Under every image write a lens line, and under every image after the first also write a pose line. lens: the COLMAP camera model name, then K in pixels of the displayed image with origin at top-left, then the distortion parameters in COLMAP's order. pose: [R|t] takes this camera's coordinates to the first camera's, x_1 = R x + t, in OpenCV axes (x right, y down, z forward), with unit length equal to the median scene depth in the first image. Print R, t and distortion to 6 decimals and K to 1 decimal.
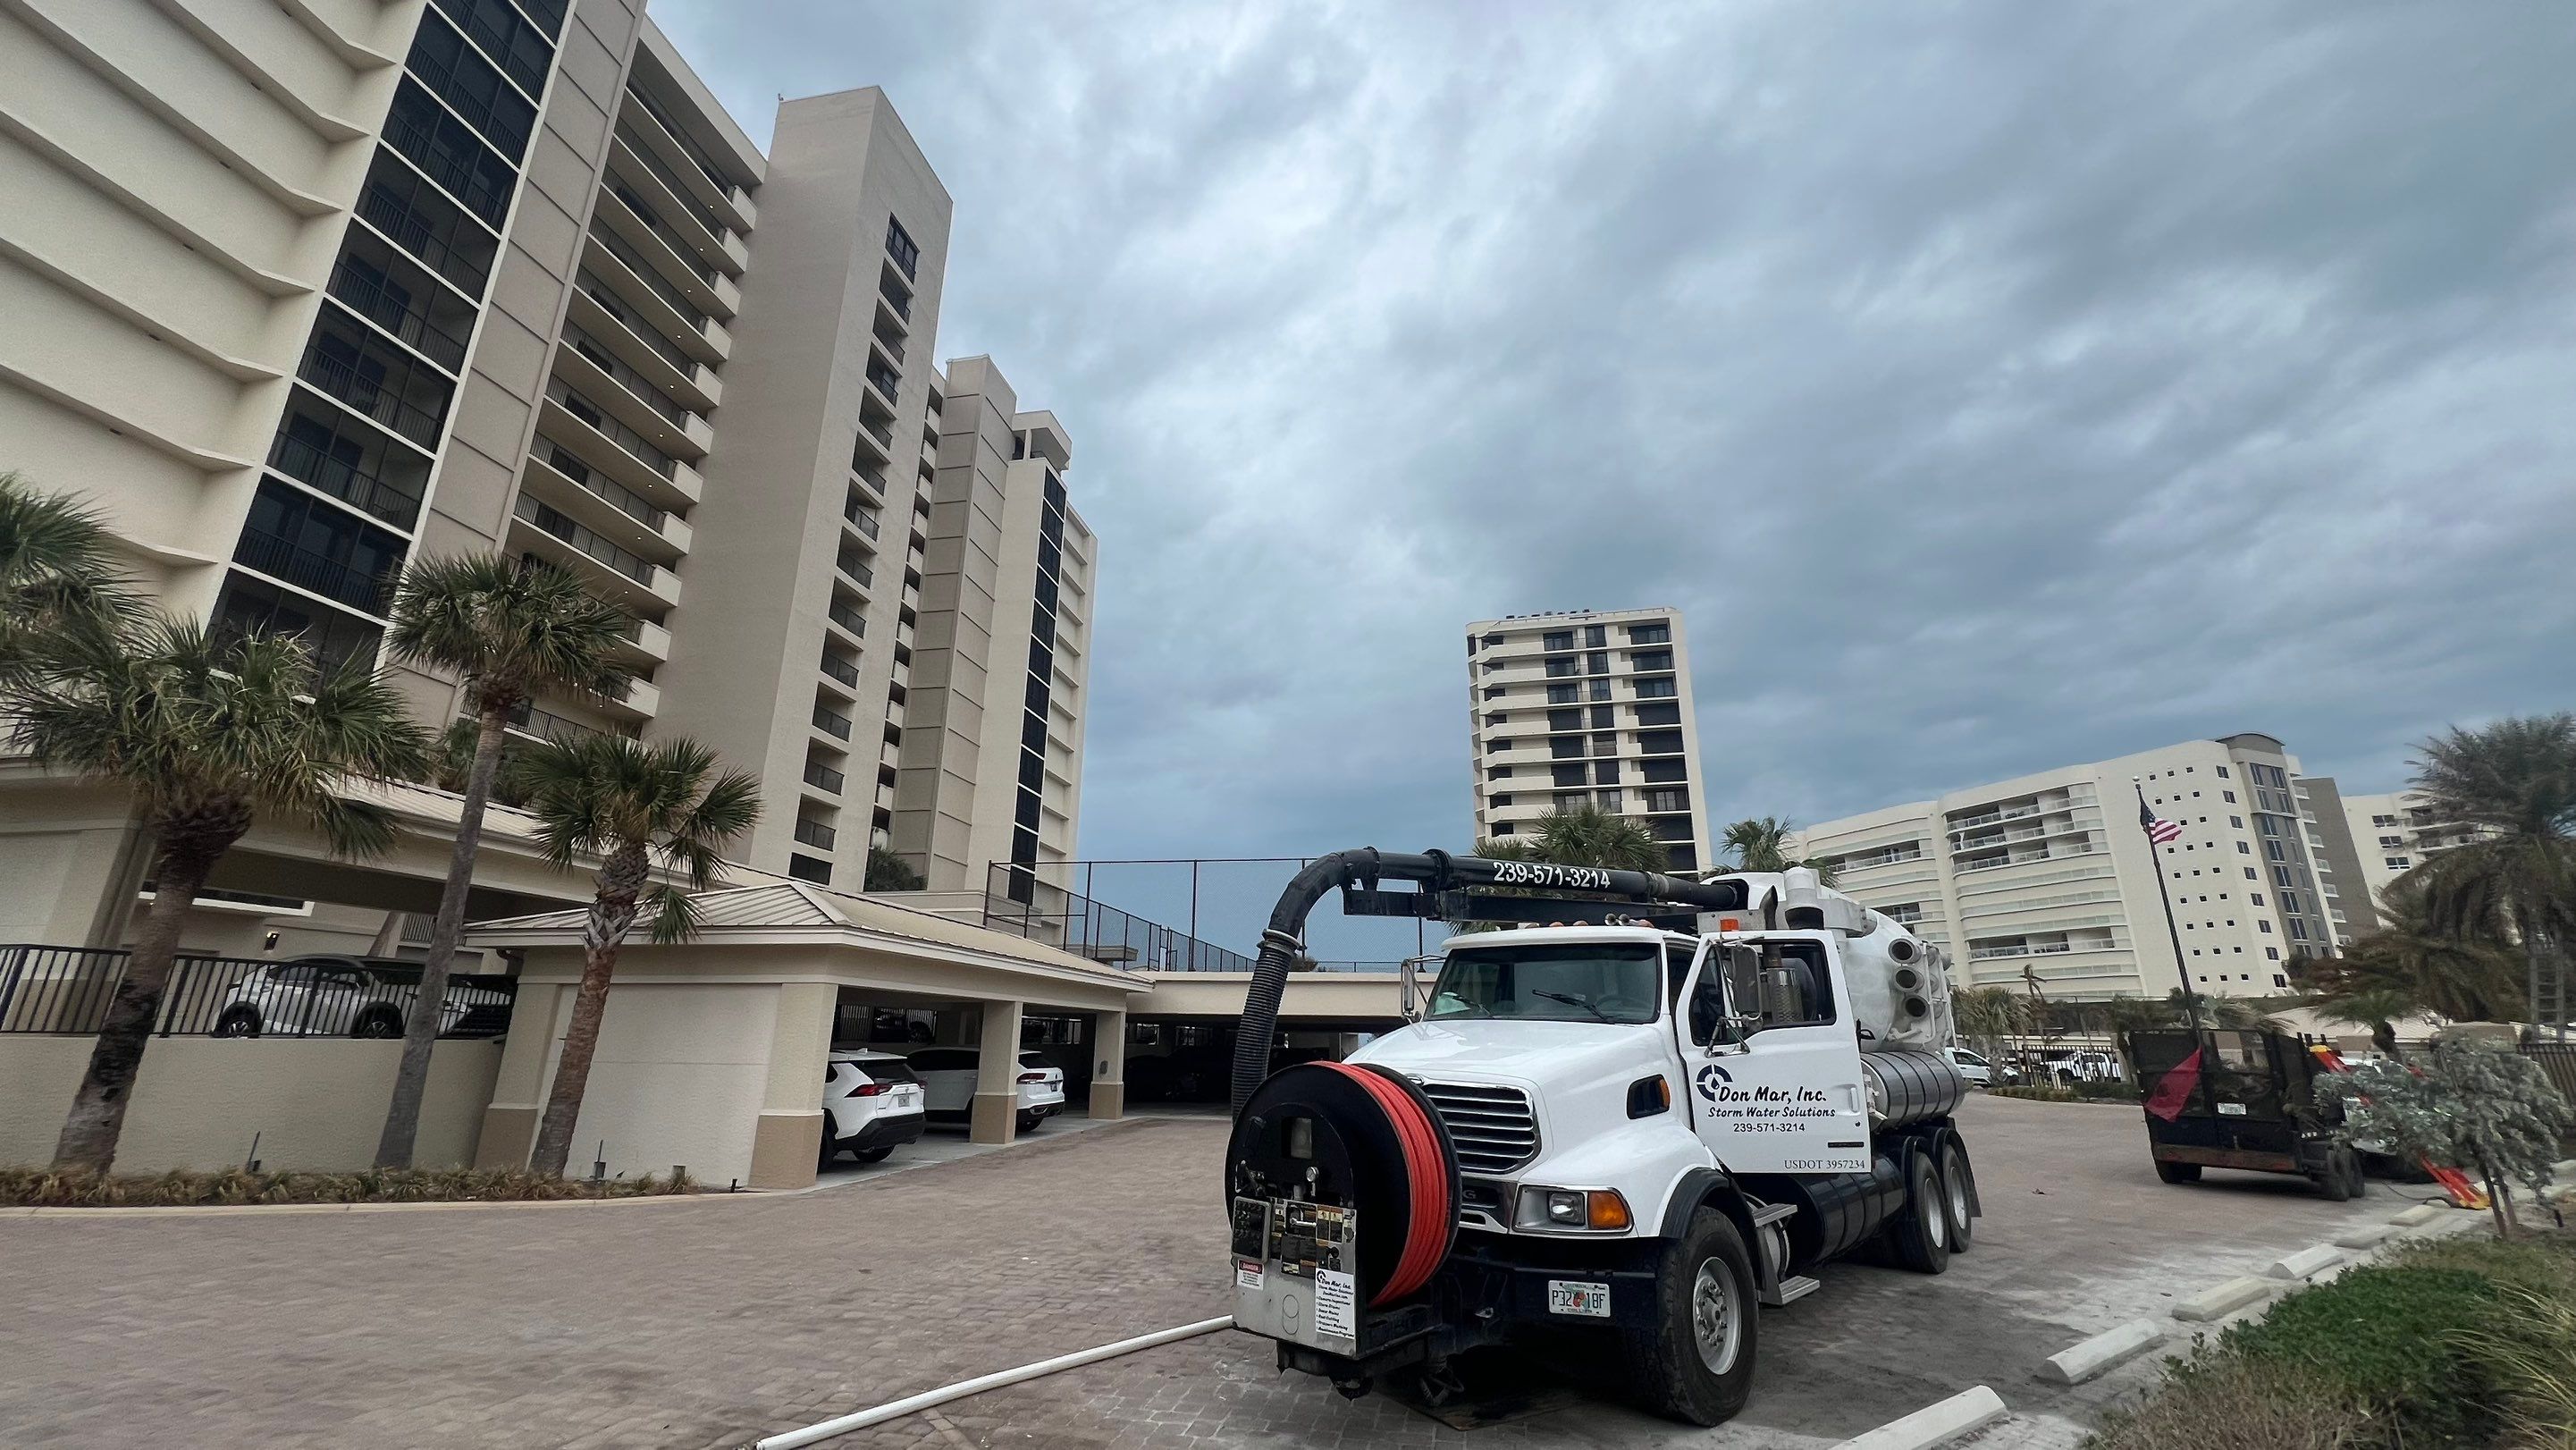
lens RADIAL K [[1032.2, 0, 1282.2], [0, 1032.2, 716.7], [0, 0, 1]] dist [-0.003535, 0.000810]
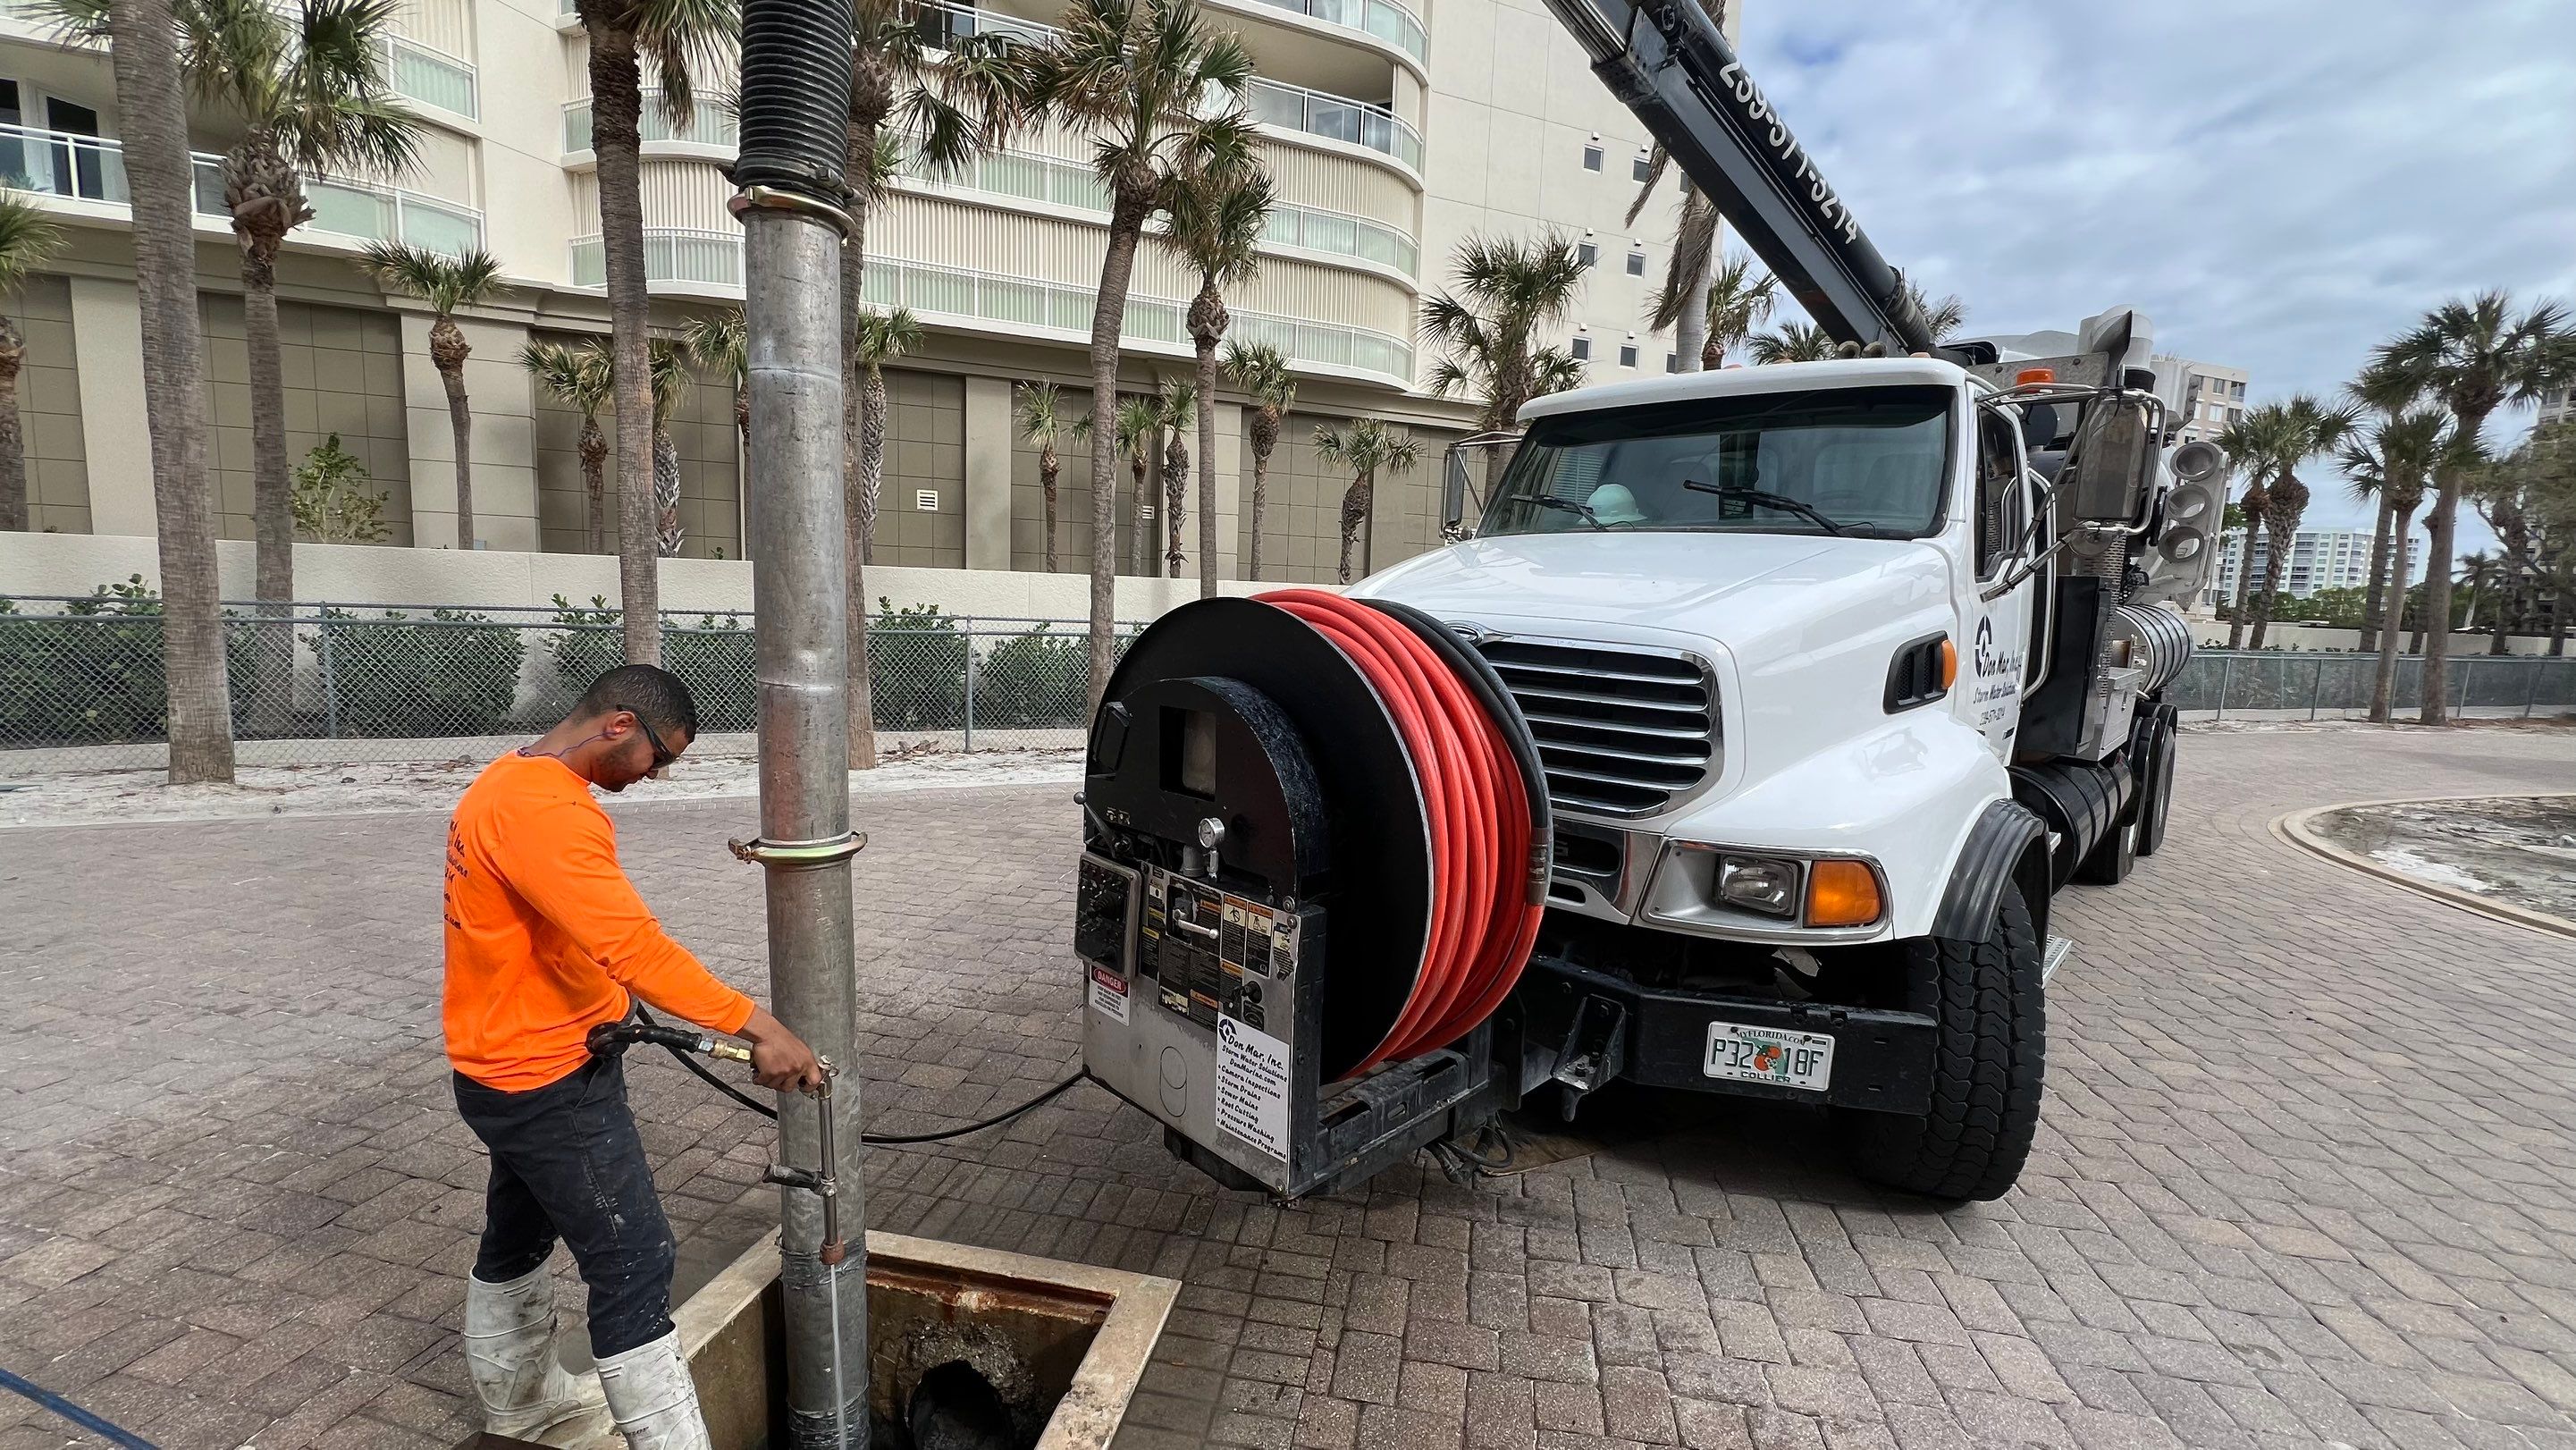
lens RADIAL K [[1008.7, 0, 1286.7], [0, 1008.7, 705.5], [0, 0, 1]] dist [-0.036382, 0.000049]
pose [[0.997289, 0.015867, -0.071851, 0.060349], [0.014057, 0.917405, 0.397707, 0.146111], [0.072227, -0.397639, 0.914695, 0.413222]]
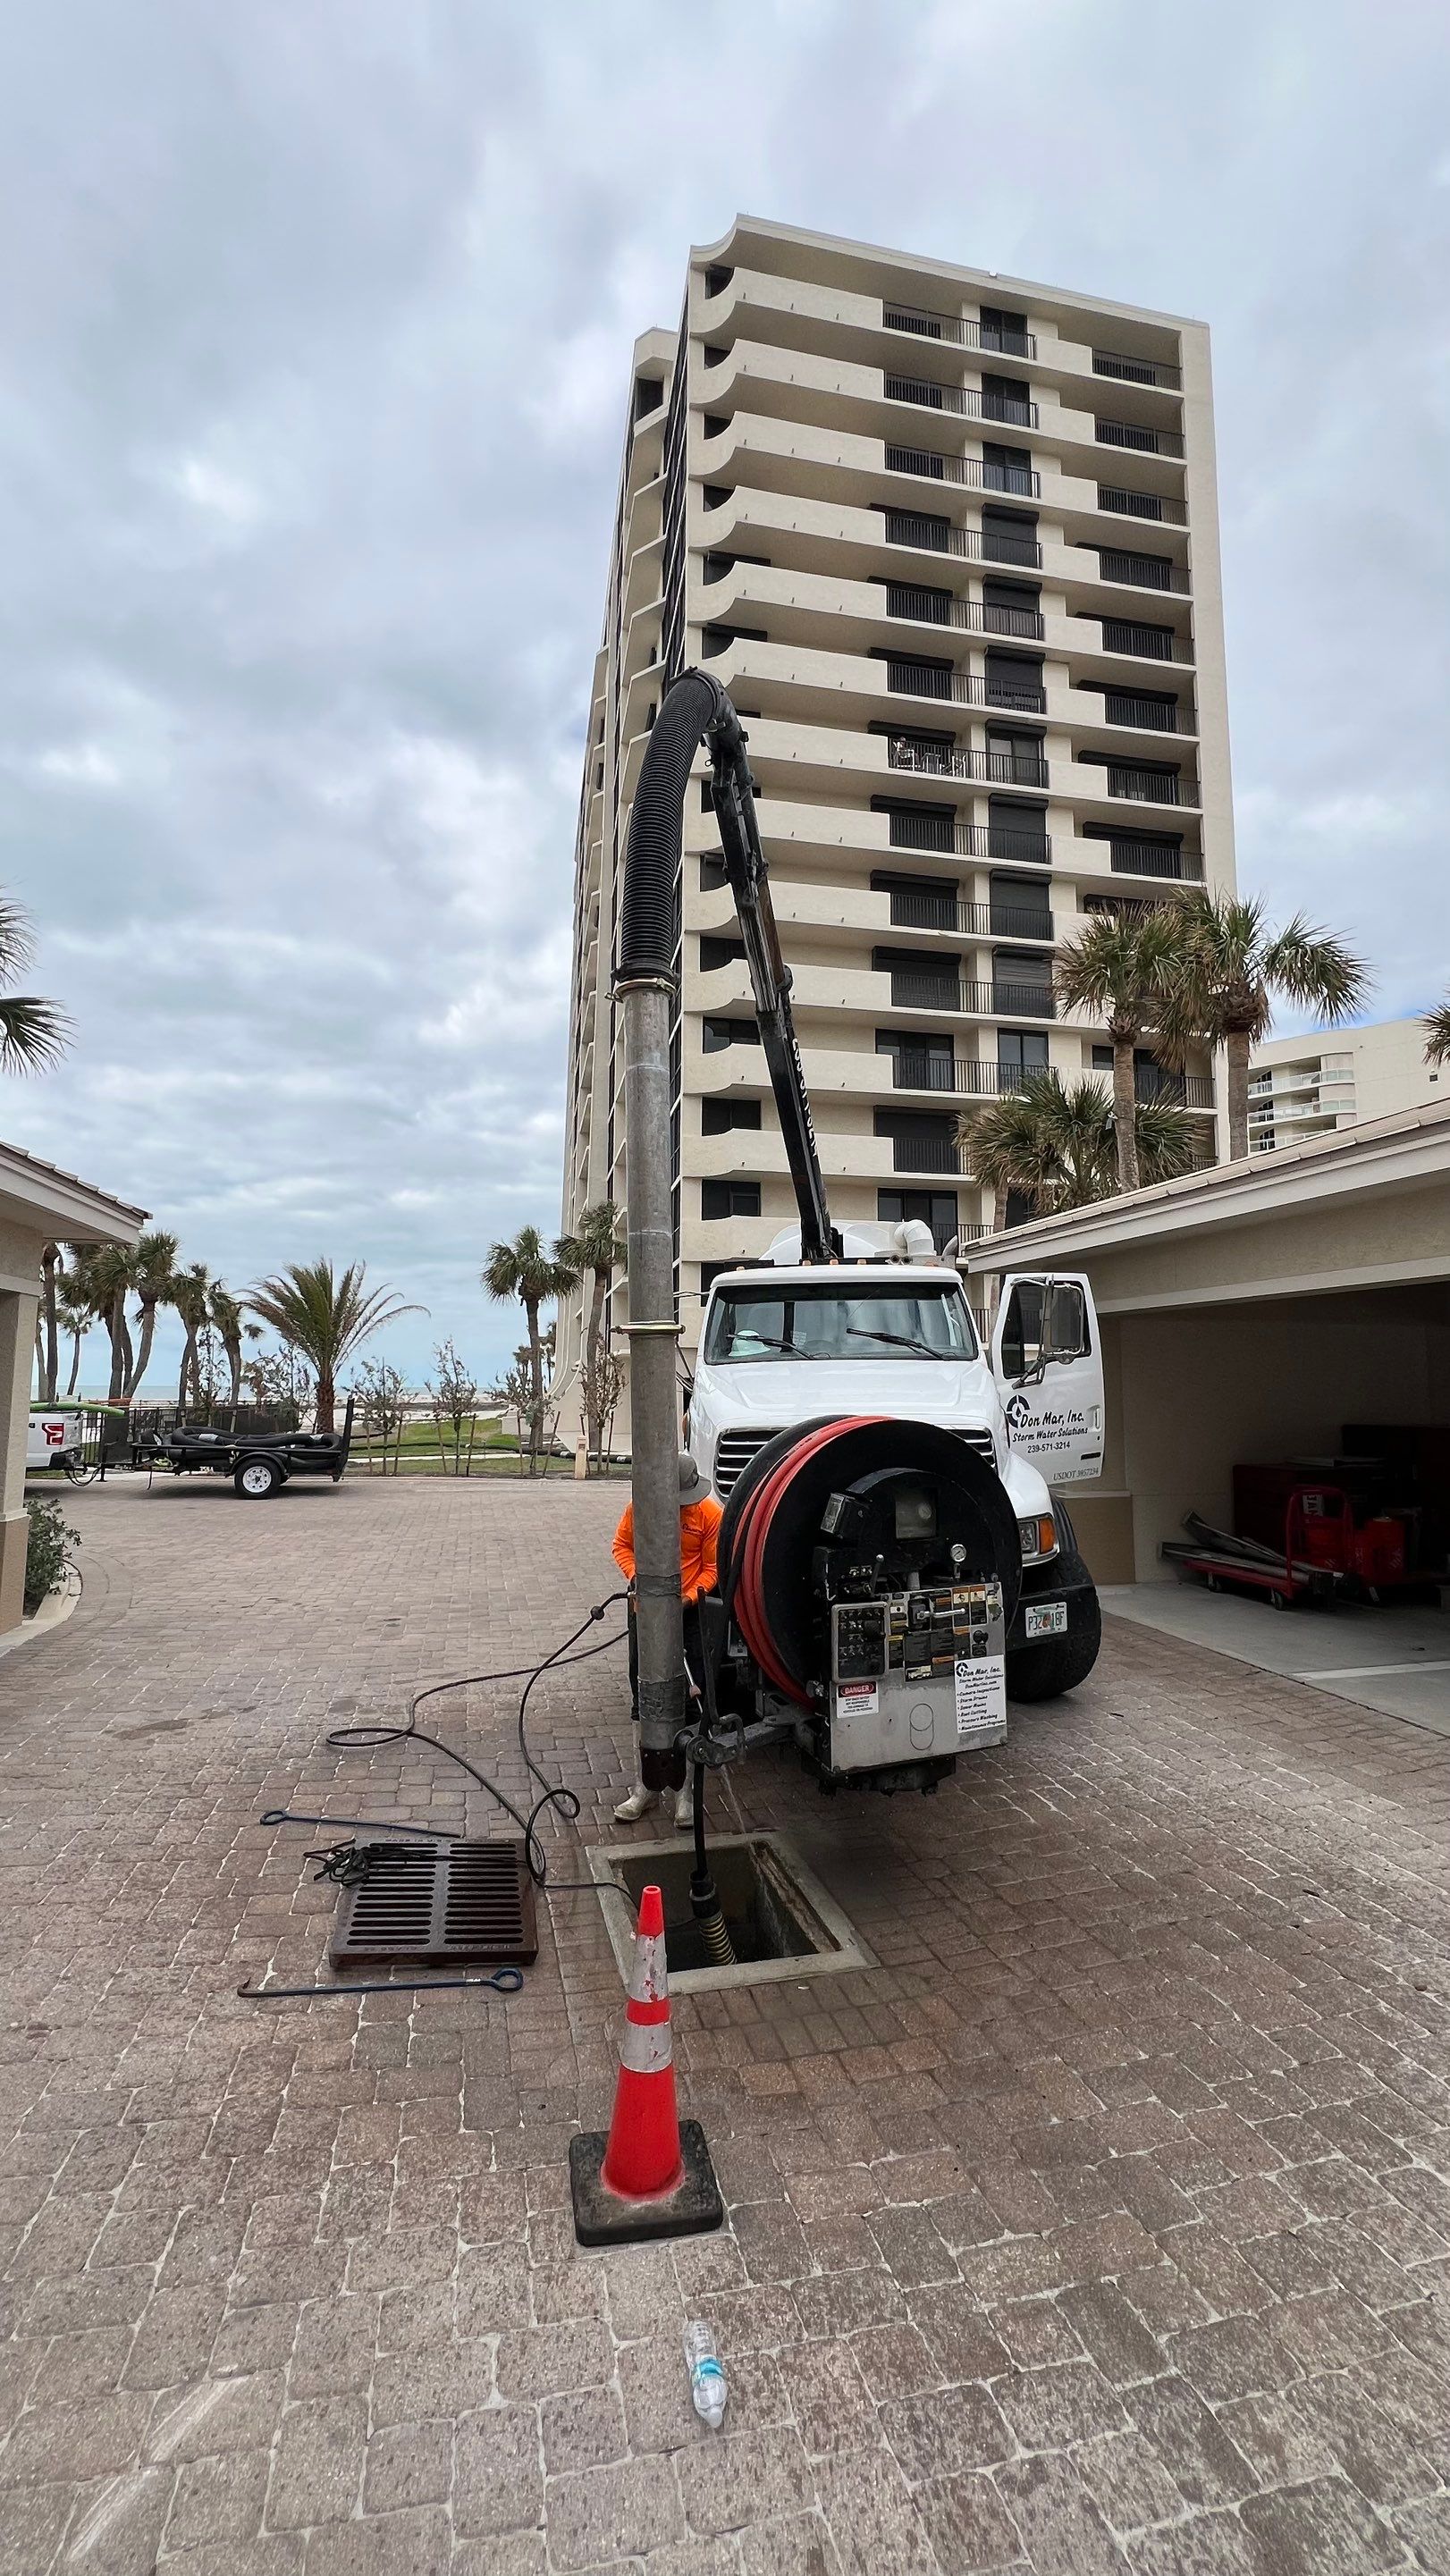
lens RADIAL K [[1032.2, 0, 725.4], [0, 1032.2, 1289.1], [0, 0, 1]] dist [-0.003535, 0.000810]
pose [[0.483964, 0.041610, 0.874098, -0.494118], [-0.231269, 0.969437, 0.081898, 0.147291], [-0.843975, -0.241787, 0.478796, 0.538445]]
